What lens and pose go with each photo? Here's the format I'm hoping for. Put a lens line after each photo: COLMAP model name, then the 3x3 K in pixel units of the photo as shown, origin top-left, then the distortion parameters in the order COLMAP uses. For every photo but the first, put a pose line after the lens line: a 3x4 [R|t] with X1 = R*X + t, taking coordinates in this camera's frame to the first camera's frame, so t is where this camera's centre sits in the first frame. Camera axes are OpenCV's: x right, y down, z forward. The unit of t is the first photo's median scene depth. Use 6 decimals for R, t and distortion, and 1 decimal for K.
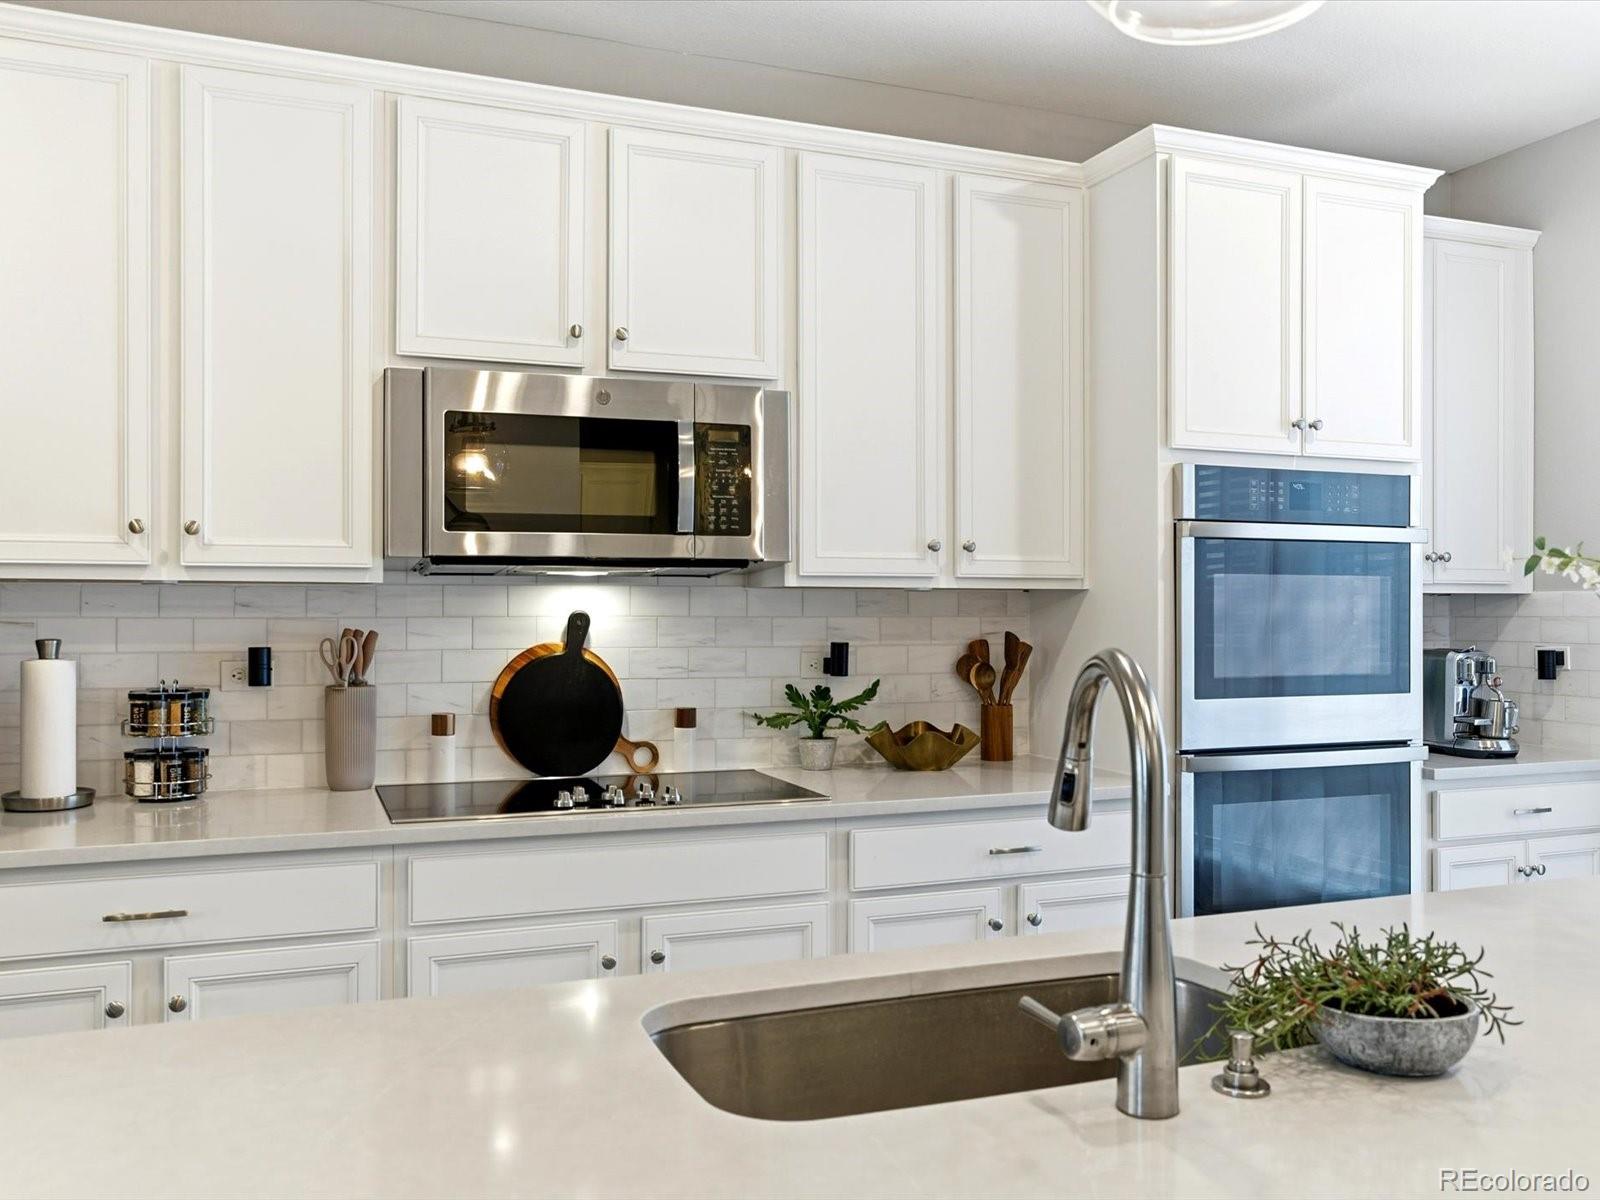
lens RADIAL K [[1333.3, 0, 800.0], [0, 1333.3, 600.0], [0, 0, 1]] dist [-0.034227, 0.011313]
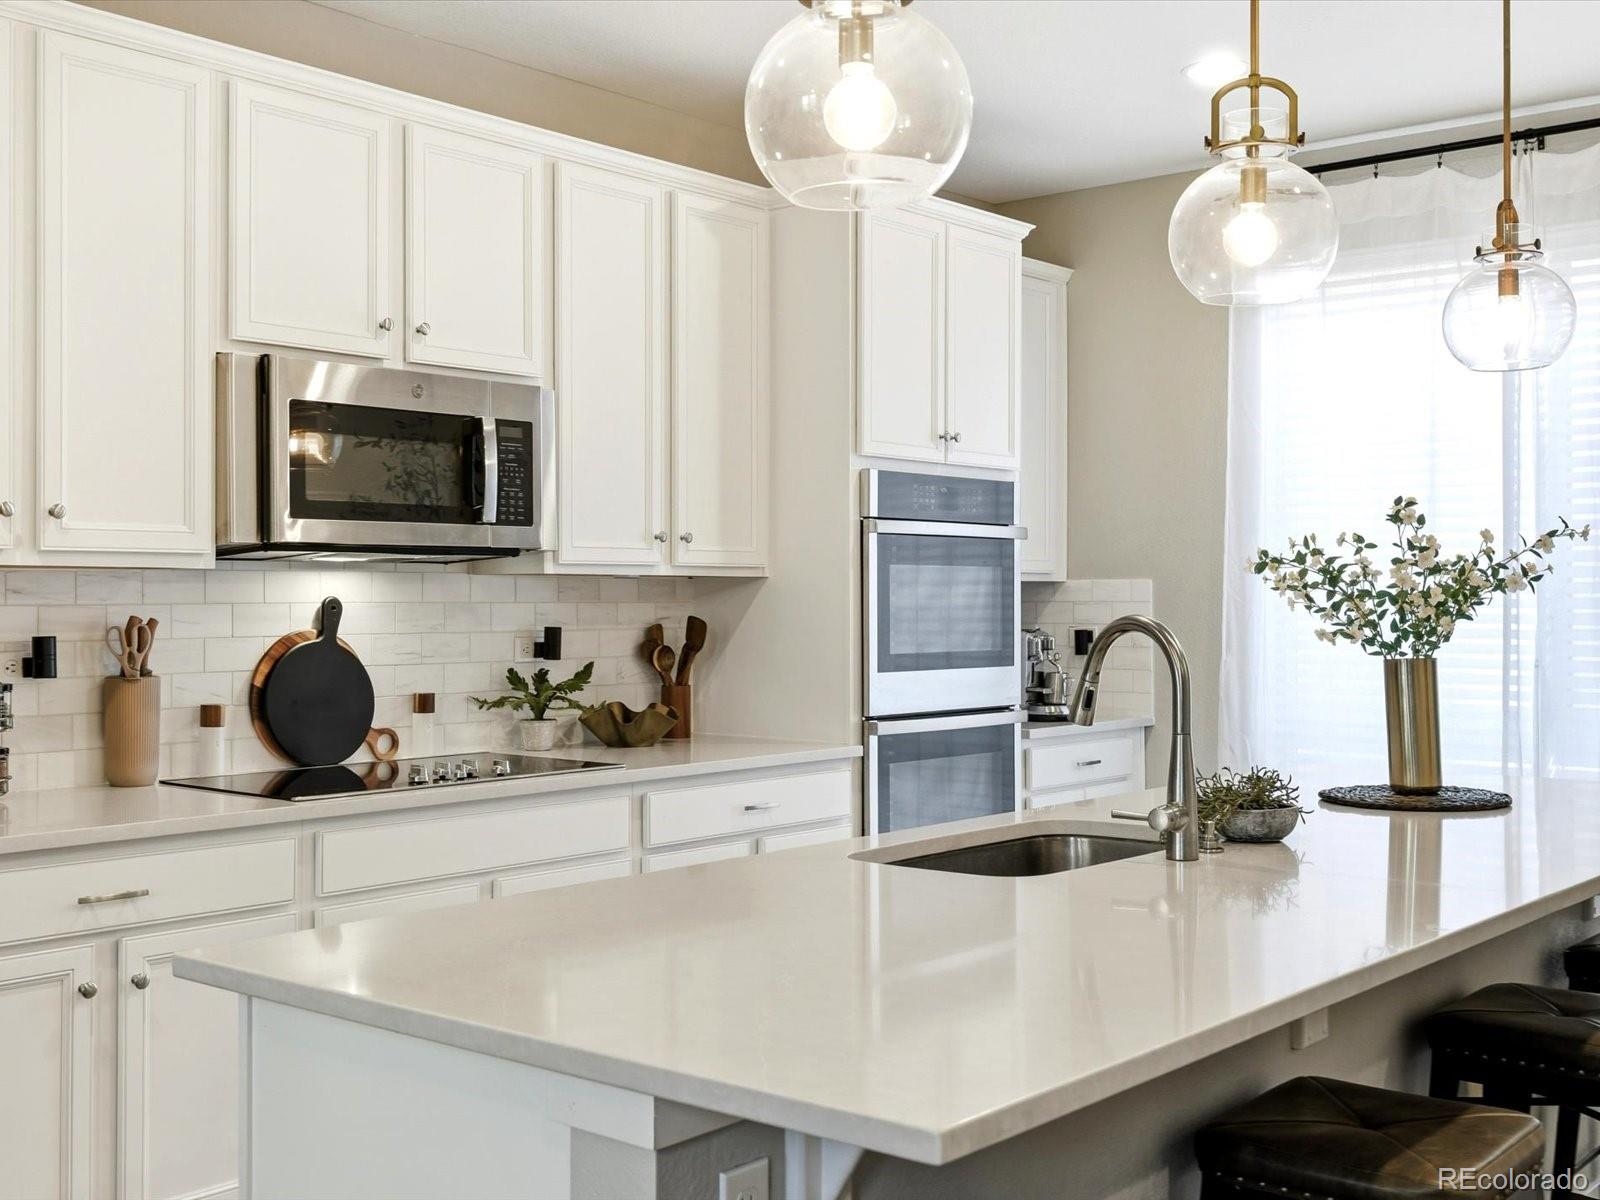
lens RADIAL K [[1796.7, 0, 799.9], [0, 1796.7, 597.8], [0, 0, 1]] dist [0.002024, -0.004028]
pose [[0.878953, -0.001587, 0.476906, -0.498058], [-0.002050, 0.999973, 0.007105, -0.001531], [-0.476905, -0.007222, 0.878925, -0.336191]]
